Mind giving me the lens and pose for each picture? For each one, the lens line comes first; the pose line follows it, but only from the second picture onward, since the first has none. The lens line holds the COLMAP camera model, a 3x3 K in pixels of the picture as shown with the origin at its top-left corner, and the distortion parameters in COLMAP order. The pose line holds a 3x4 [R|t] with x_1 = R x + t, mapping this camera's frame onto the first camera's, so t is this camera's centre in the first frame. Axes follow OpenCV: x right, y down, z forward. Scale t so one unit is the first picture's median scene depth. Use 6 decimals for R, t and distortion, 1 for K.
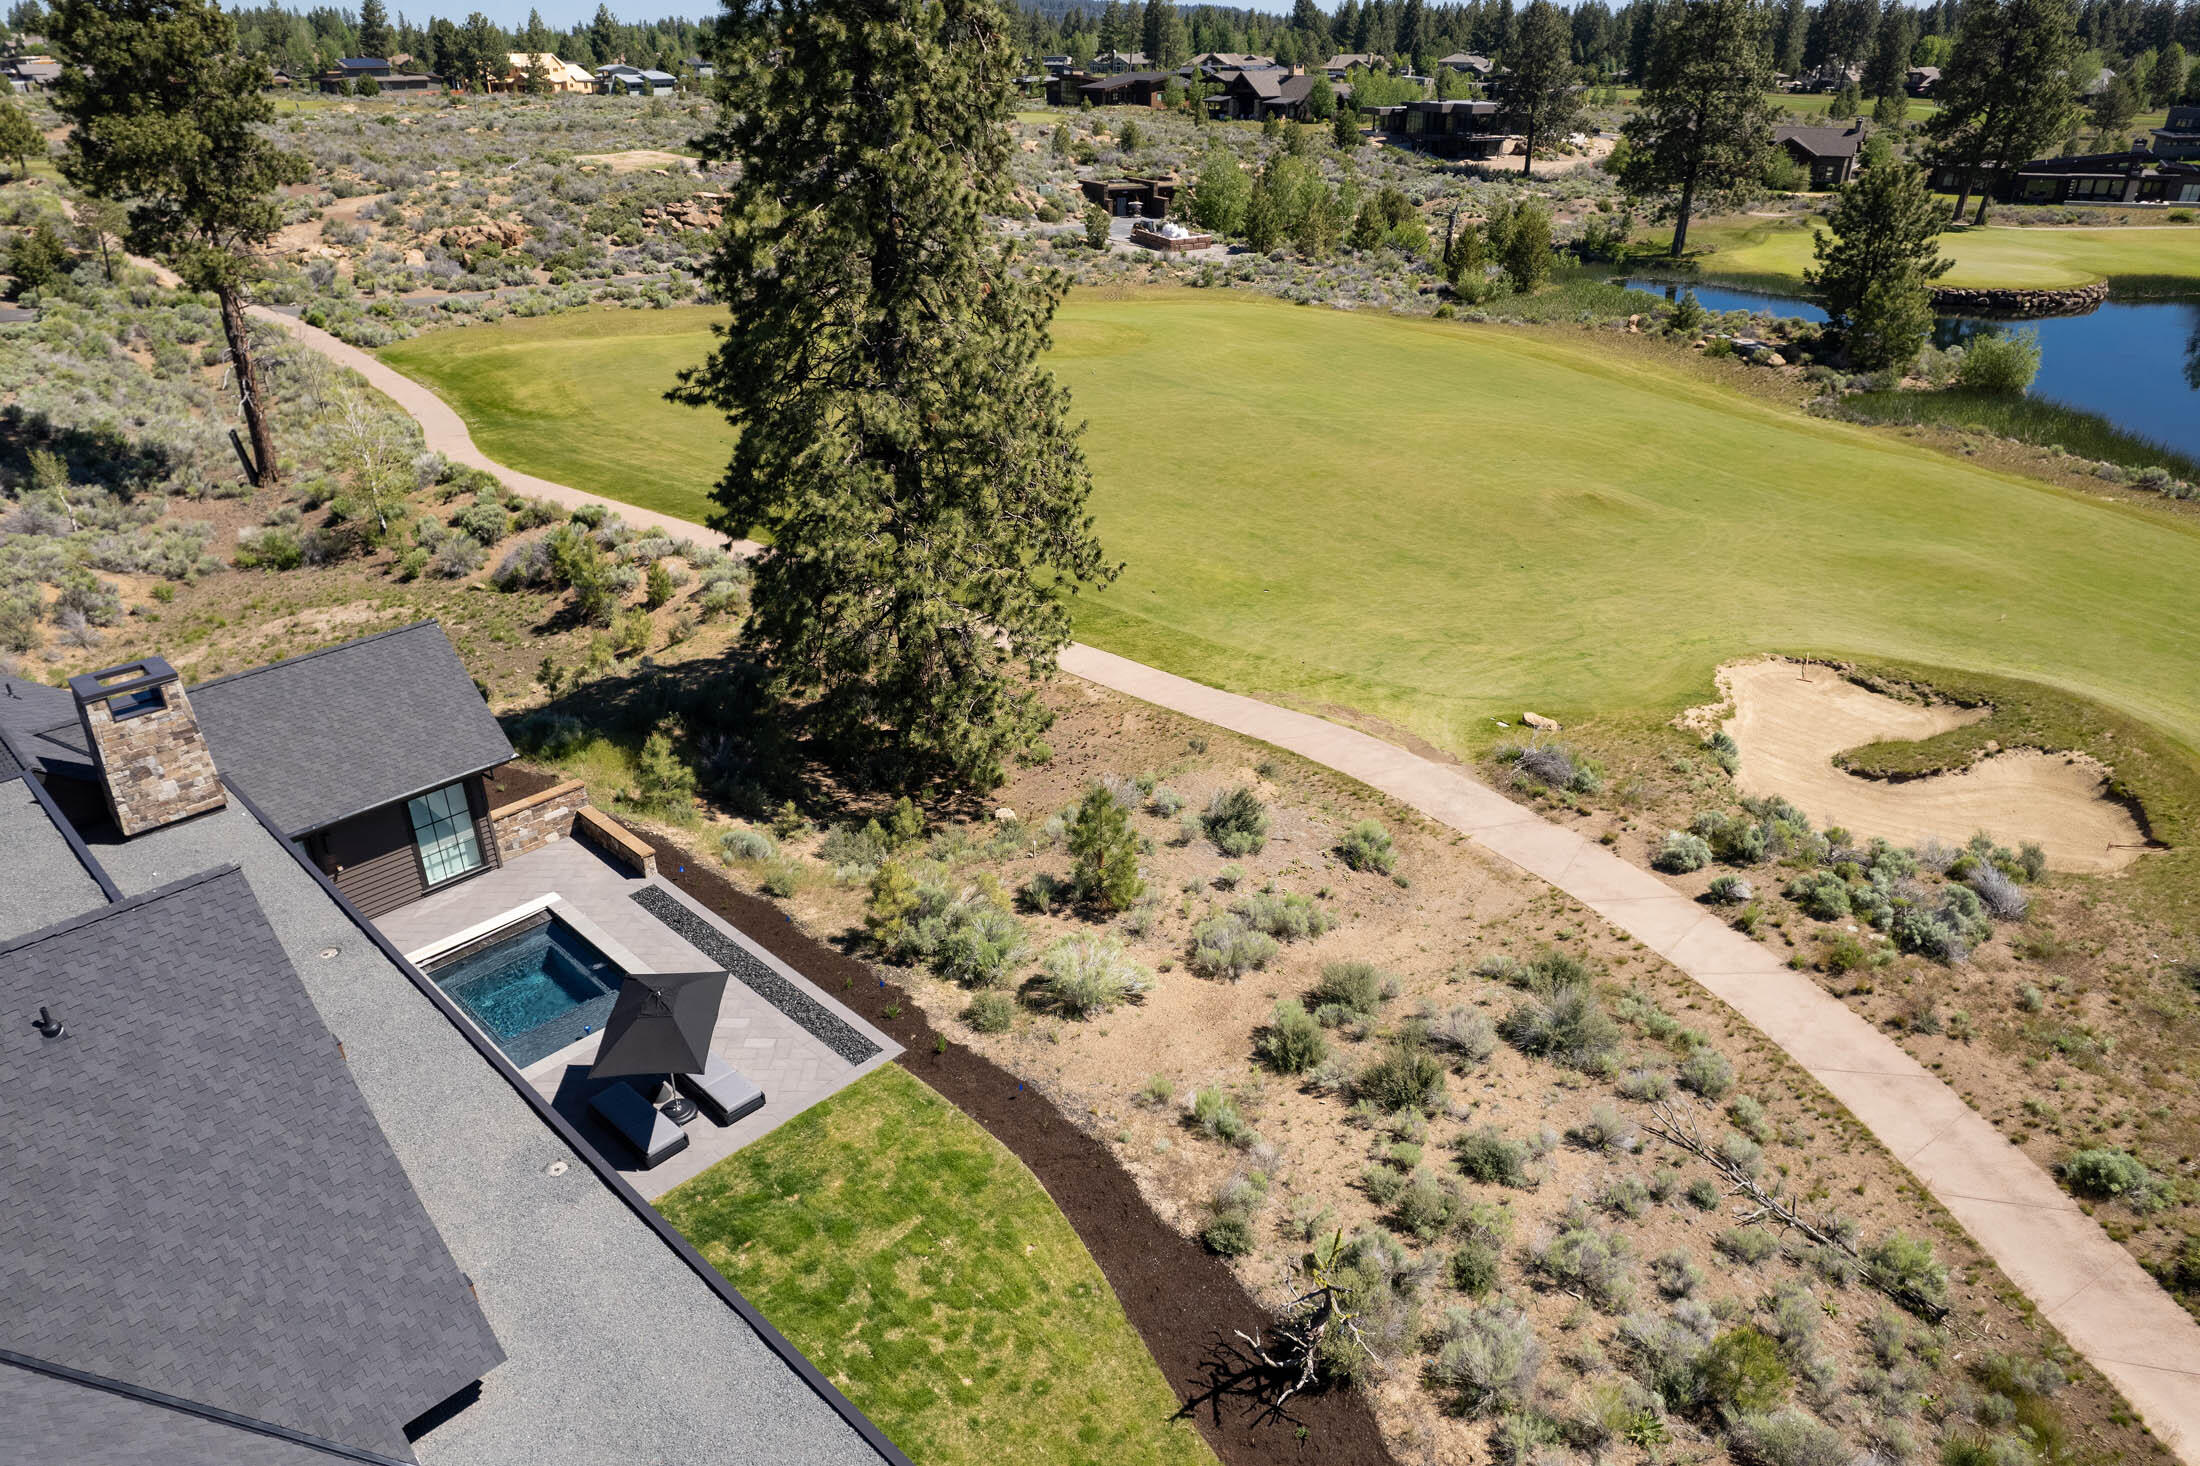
lens RADIAL K [[1411.4, 0, 1102.9], [0, 1411.4, 769.8], [0, 0, 1]] dist [-0.066174, 0.041138]
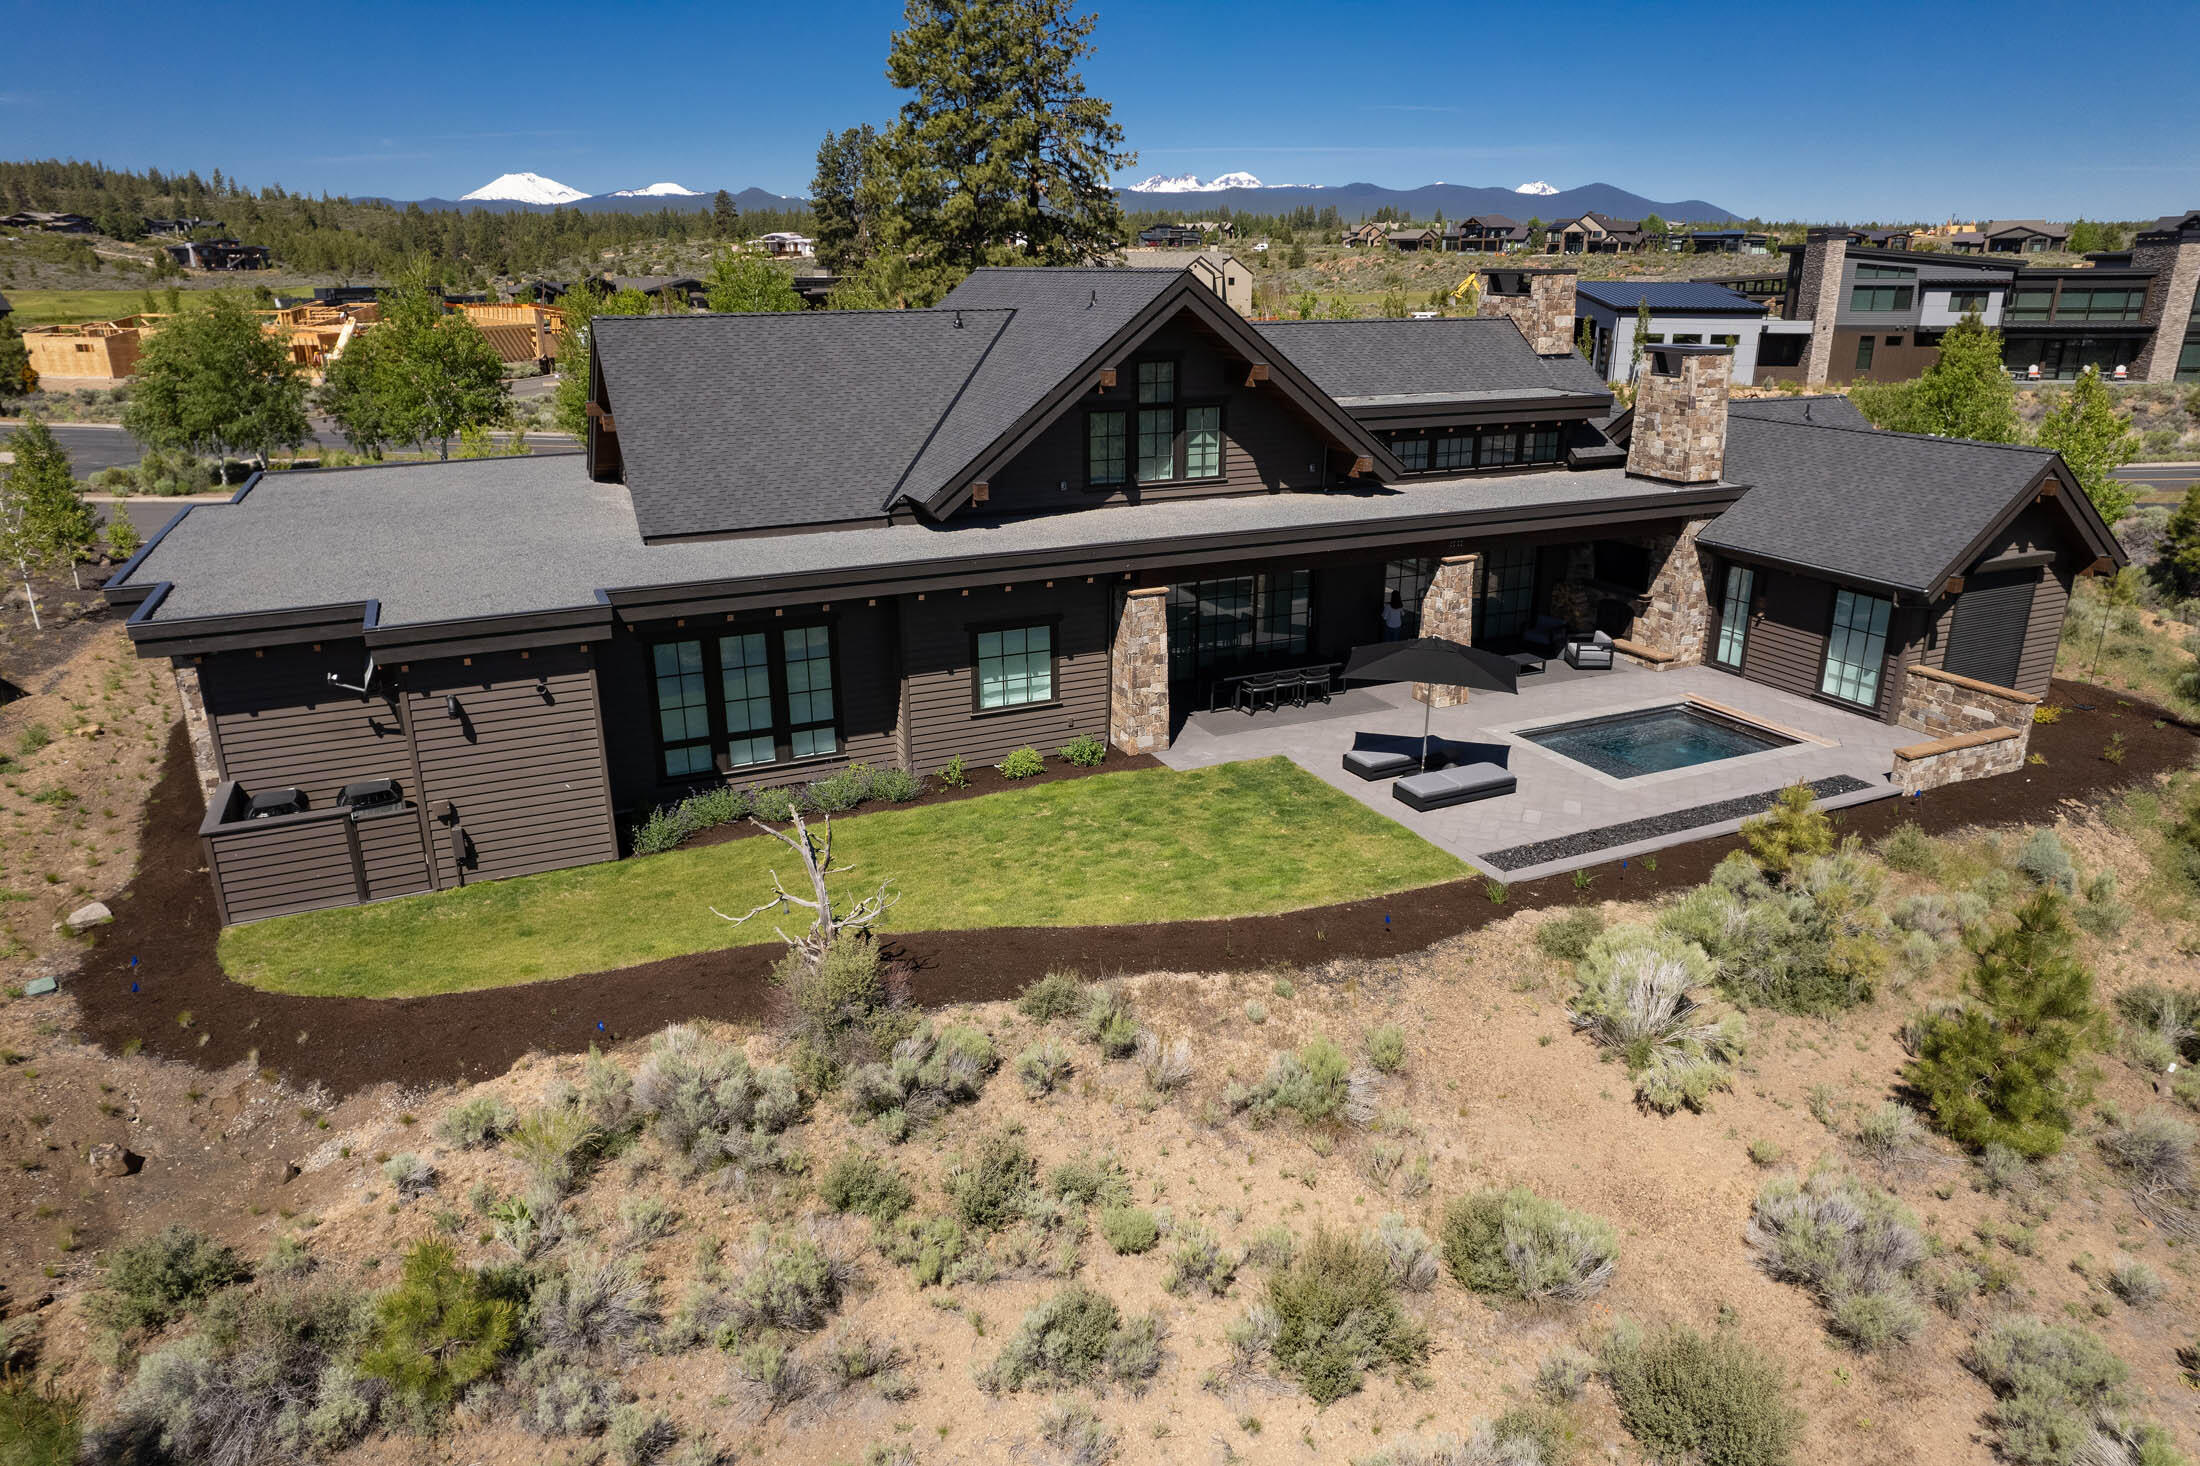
lens RADIAL K [[1411.4, 0, 1102.9], [0, 1411.4, 769.8], [0, 0, 1]] dist [-0.066174, 0.041138]
pose [[-0.361199, 0.324662, -0.874145, 0.614352], [-0.430398, 0.773561, 0.465146, -0.120336], [0.827220, 0.544241, -0.139675, 0.902599]]
